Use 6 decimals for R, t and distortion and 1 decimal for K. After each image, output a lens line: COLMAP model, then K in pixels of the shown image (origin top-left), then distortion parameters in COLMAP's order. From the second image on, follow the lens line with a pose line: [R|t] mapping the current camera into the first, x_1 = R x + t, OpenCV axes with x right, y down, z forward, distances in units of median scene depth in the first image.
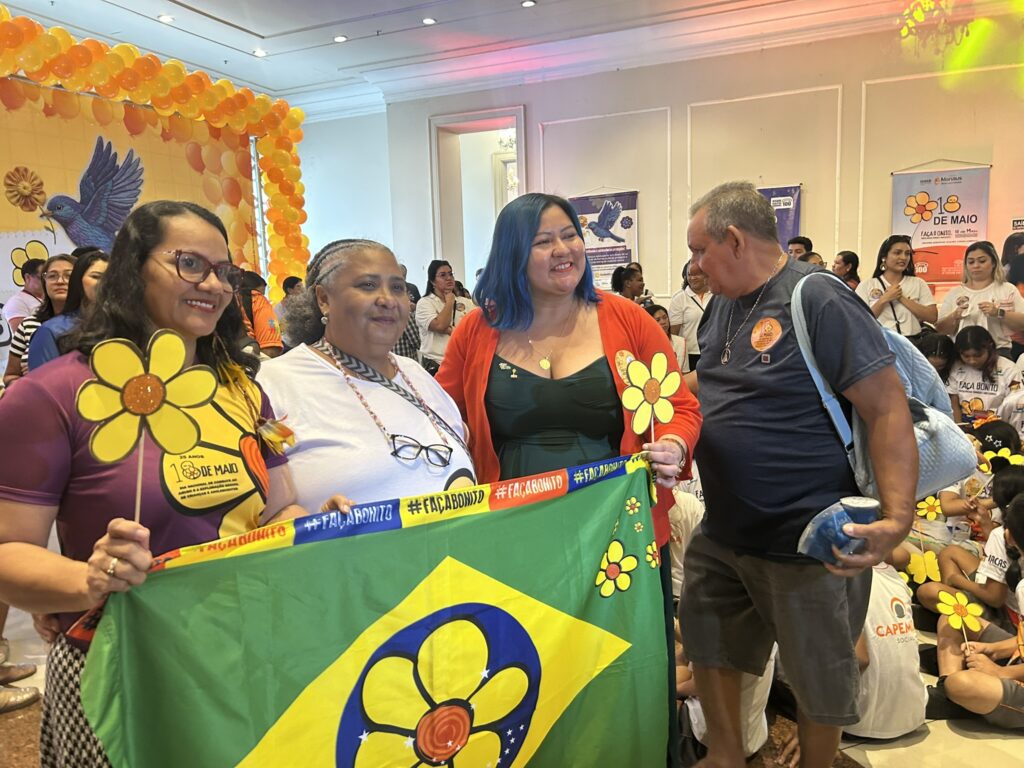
lens RADIAL K [[775.7, 0, 508.8], [0, 775.7, 385.0], [0, 0, 1]] dist [-0.002250, -0.005795]
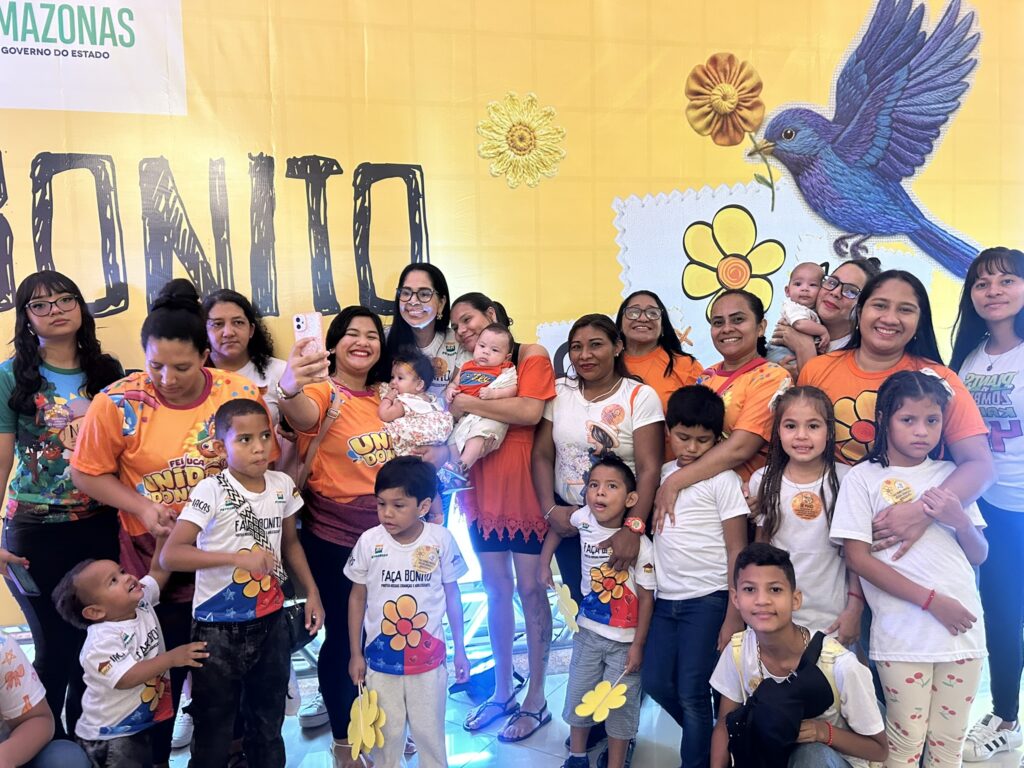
lens RADIAL K [[775.7, 0, 506.9], [0, 775.7, 383.1], [0, 0, 1]] dist [-0.002250, -0.005795]
pose [[0.600354, 0.096456, -0.793896, -0.294353], [-0.096350, 0.994193, 0.047930, -0.083742], [0.793909, 0.047717, 0.606161, 0.585985]]
